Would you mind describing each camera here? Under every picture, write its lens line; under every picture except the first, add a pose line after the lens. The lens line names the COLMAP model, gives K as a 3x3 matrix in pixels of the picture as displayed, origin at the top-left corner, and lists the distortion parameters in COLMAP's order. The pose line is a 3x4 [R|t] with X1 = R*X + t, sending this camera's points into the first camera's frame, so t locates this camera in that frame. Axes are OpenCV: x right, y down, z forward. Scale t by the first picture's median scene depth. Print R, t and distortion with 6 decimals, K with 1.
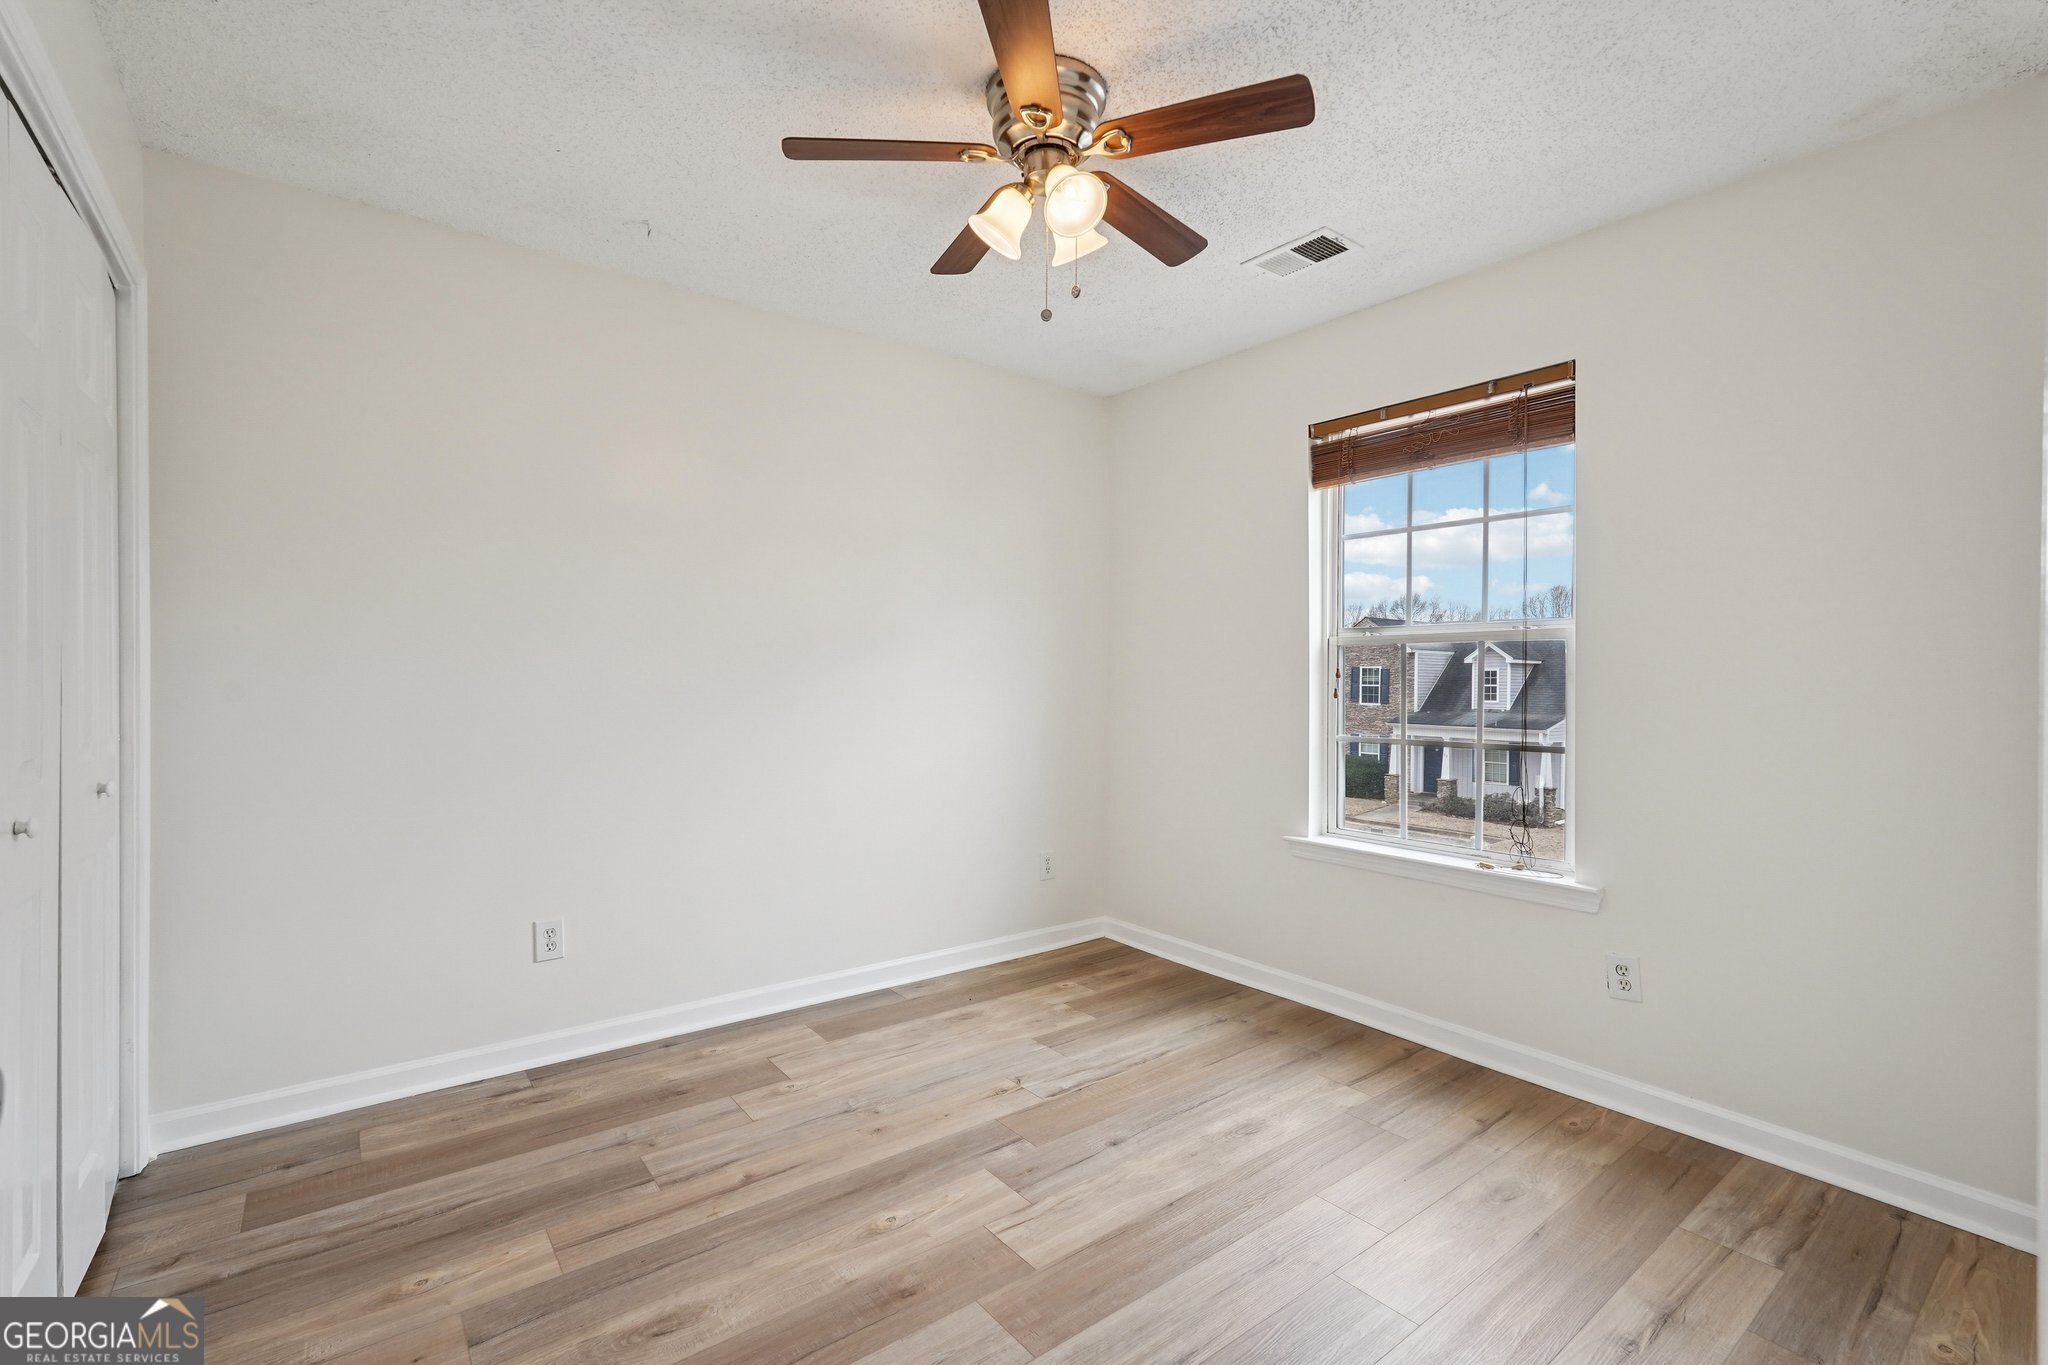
lens RADIAL K [[911.3, 0, 1021.4], [0, 911.3, 679.8], [0, 0, 1]] dist [-0.012500, 0.007649]
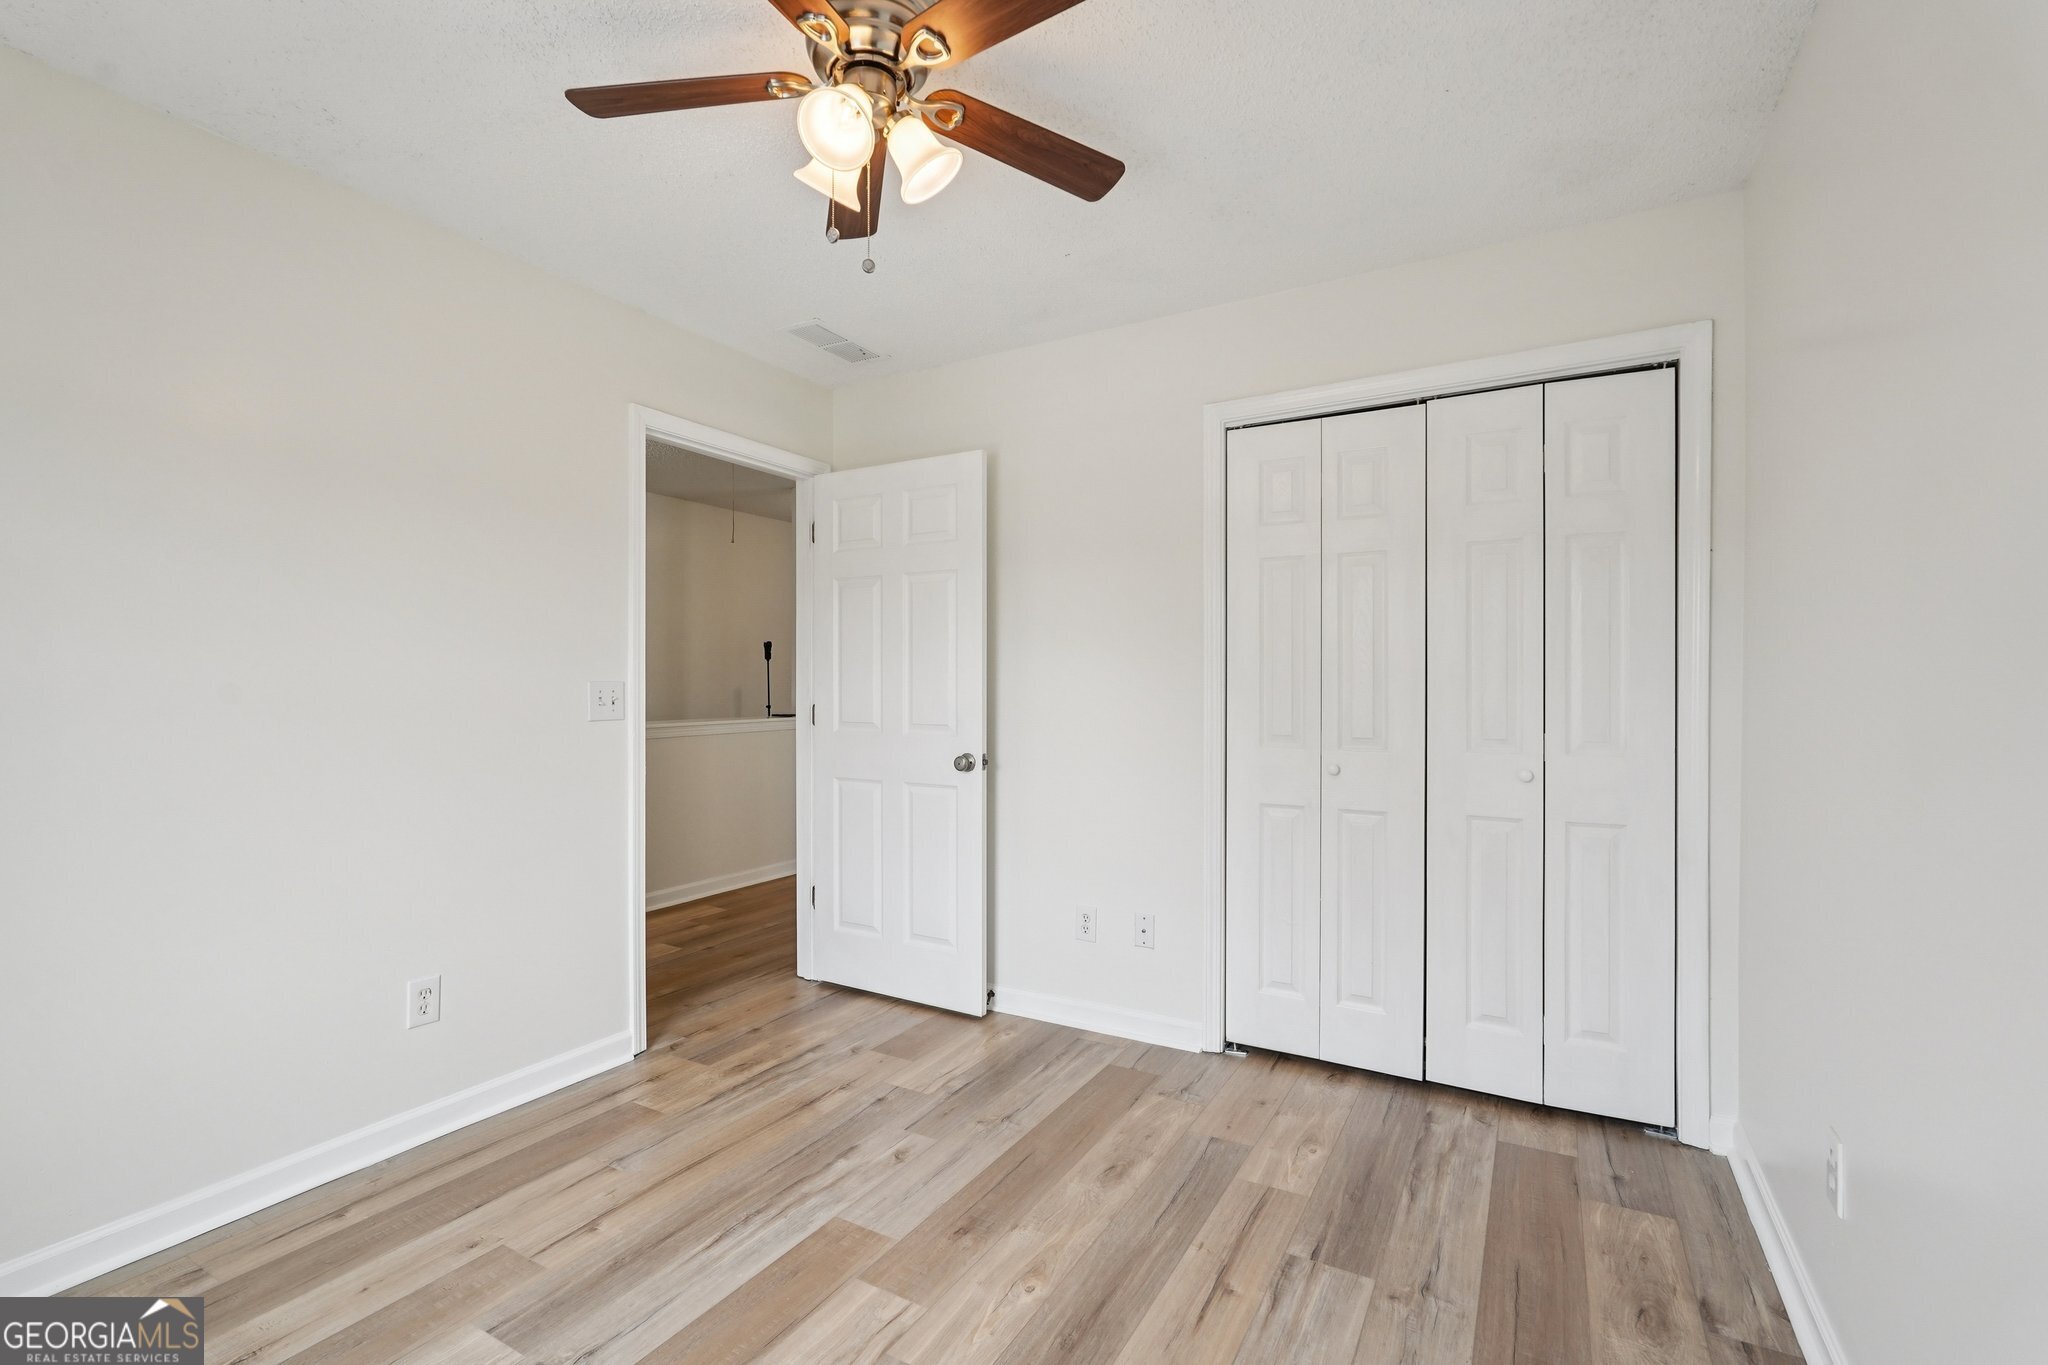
lens RADIAL K [[911.3, 0, 1023.9], [0, 911.3, 675.9], [0, 0, 1]] dist [-0.012500, 0.007649]
pose [[-0.923973, -0.010353, -0.382316, 0.224348], [-0.006244, 0.999909, -0.011985, -0.010216], [0.382406, -0.008687, -0.923954, 1.909292]]
